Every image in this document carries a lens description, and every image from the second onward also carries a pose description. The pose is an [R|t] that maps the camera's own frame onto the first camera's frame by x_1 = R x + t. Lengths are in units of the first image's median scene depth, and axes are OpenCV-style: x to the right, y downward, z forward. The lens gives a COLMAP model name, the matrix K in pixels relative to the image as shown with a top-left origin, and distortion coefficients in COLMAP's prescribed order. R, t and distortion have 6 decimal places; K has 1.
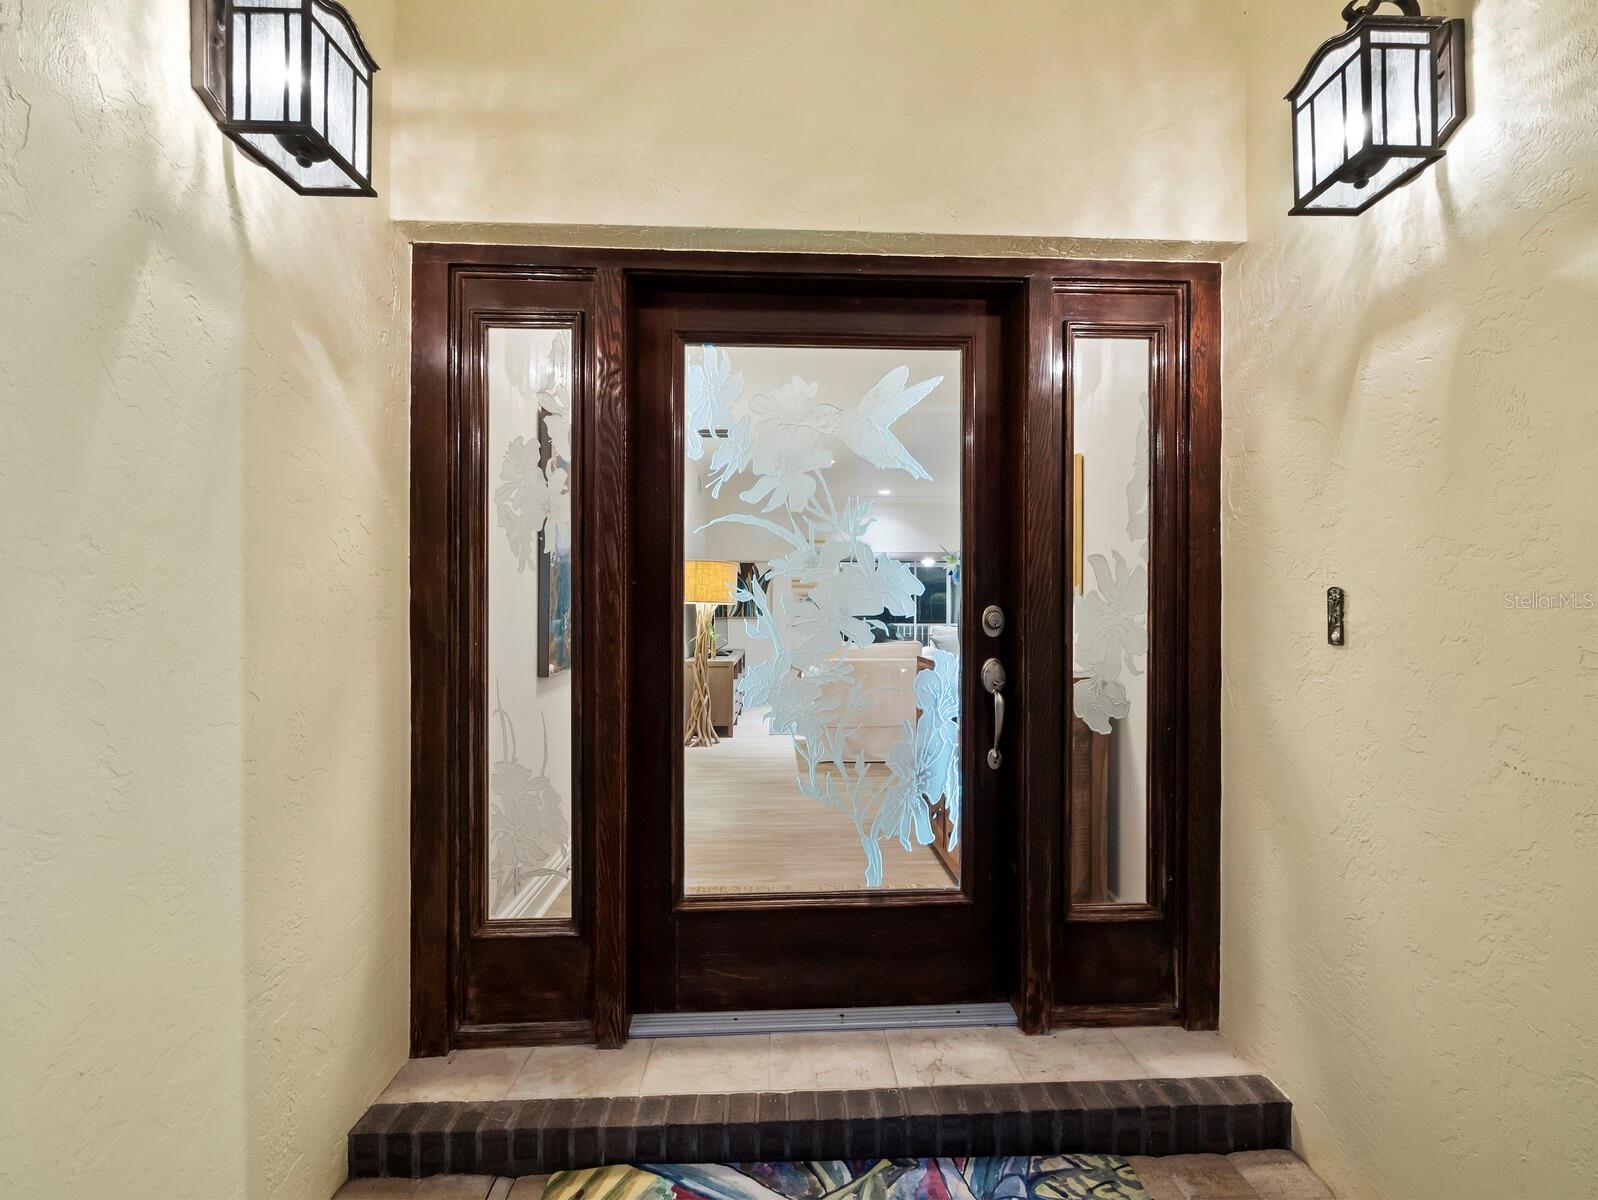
lens RADIAL K [[656.0, 0, 803.6], [0, 656.0, 613.8], [0, 0, 1]] dist [-0.005735, 0.000539]
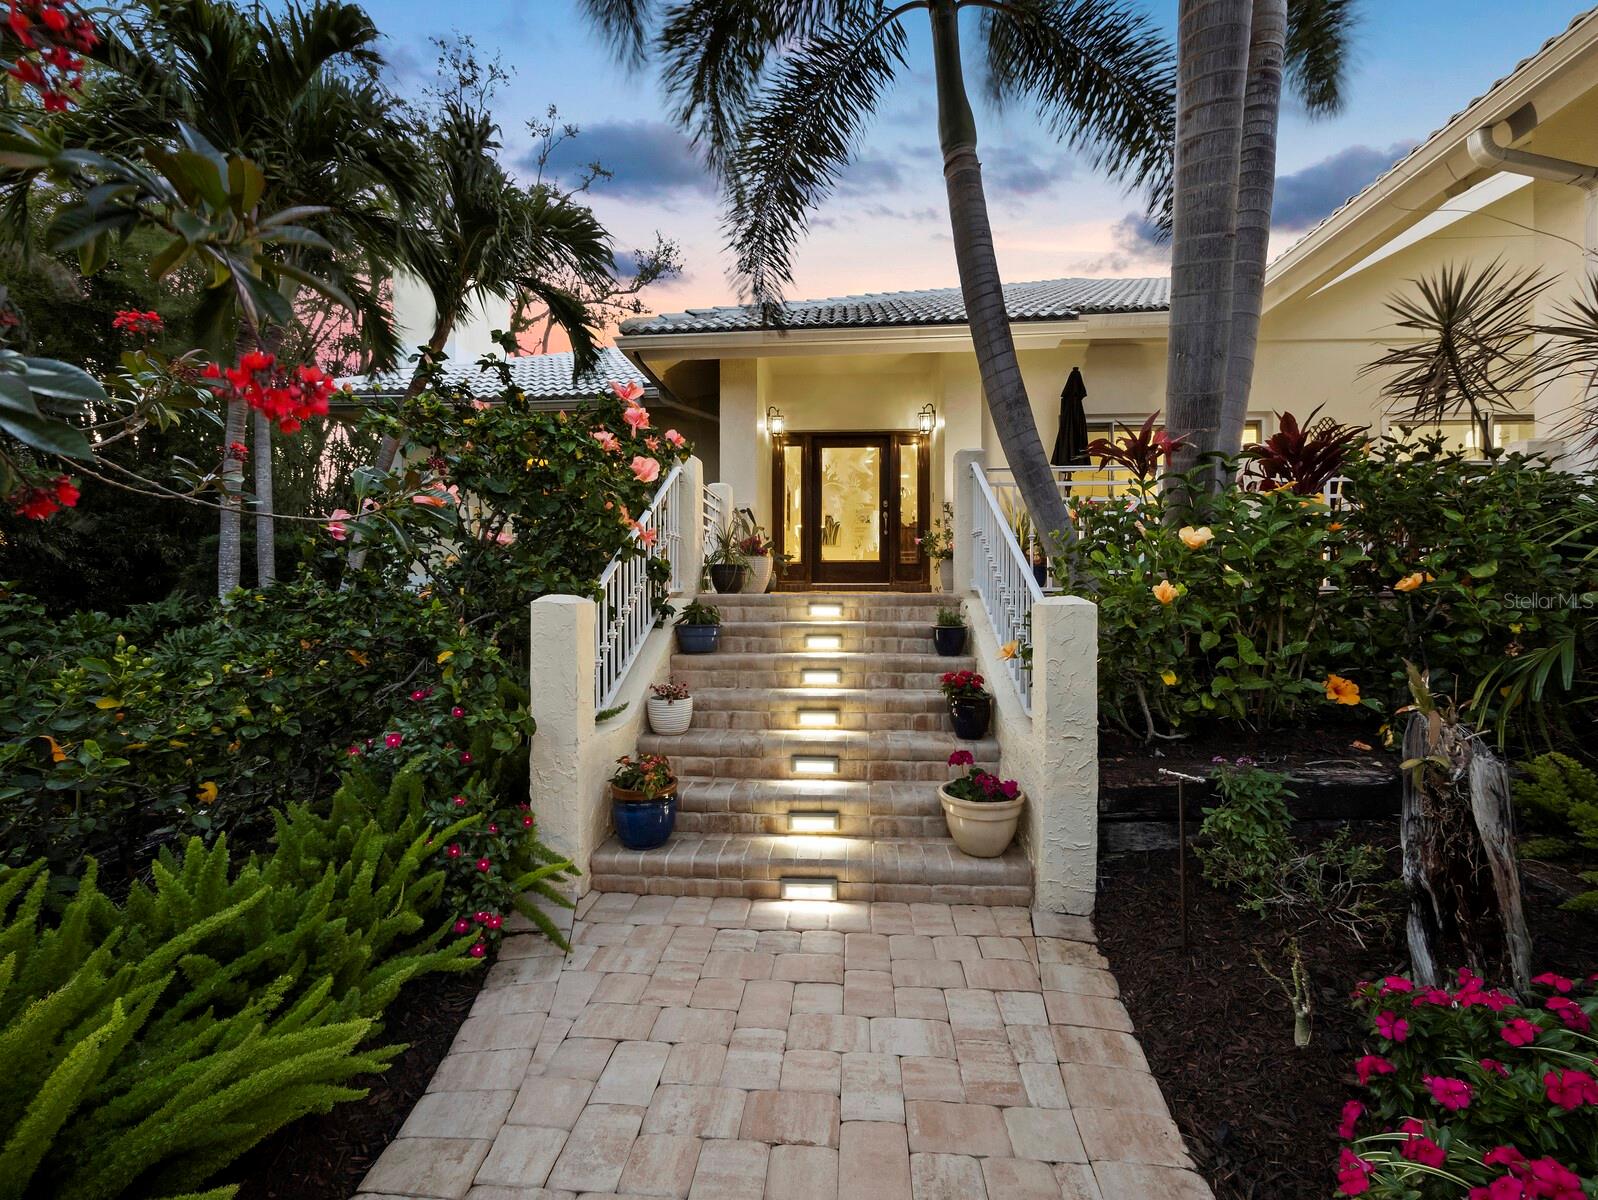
lens RADIAL K [[656.0, 0, 802.6], [0, 656.0, 601.5], [0, 0, 1]] dist [-0.005735, 0.000539]
pose [[0.996532, 0.006795, -0.082936, 0.088520], [-0.006449, 0.999969, 0.004429, 0.710024], [0.082963, -0.003879, 0.996545, -3.834670]]
